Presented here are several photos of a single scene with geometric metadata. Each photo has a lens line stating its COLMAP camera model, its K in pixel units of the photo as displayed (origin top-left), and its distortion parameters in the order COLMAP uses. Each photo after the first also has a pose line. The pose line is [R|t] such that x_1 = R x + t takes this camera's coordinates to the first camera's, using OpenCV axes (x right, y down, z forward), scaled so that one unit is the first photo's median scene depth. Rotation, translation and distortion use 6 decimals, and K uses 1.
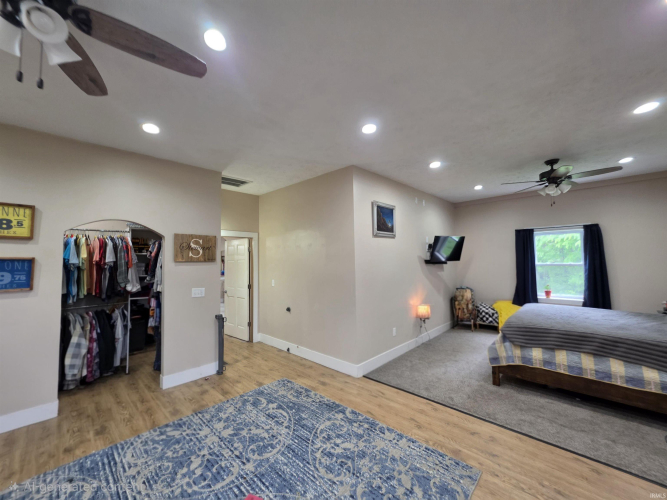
lens RADIAL K [[271.5, 0, 333.4], [0, 271.5, 251.5], [0, 0, 1]] dist [0.000657, 0.000261]
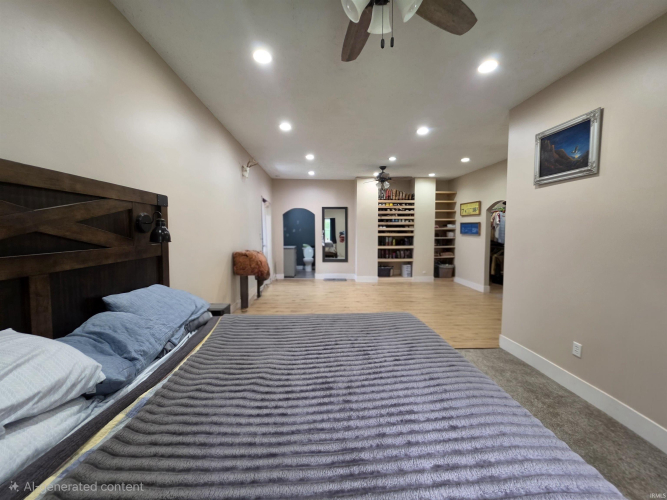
lens RADIAL K [[271.5, 0, 333.0], [0, 271.5, 247.1], [0, 0, 1]] dist [0.000657, 0.000261]
pose [[-0.676118, 0.052942, -0.734889, 1.024756], [0.011916, 0.998070, 0.060939, 0.051245], [0.736697, 0.032445, -0.675444, 1.090440]]
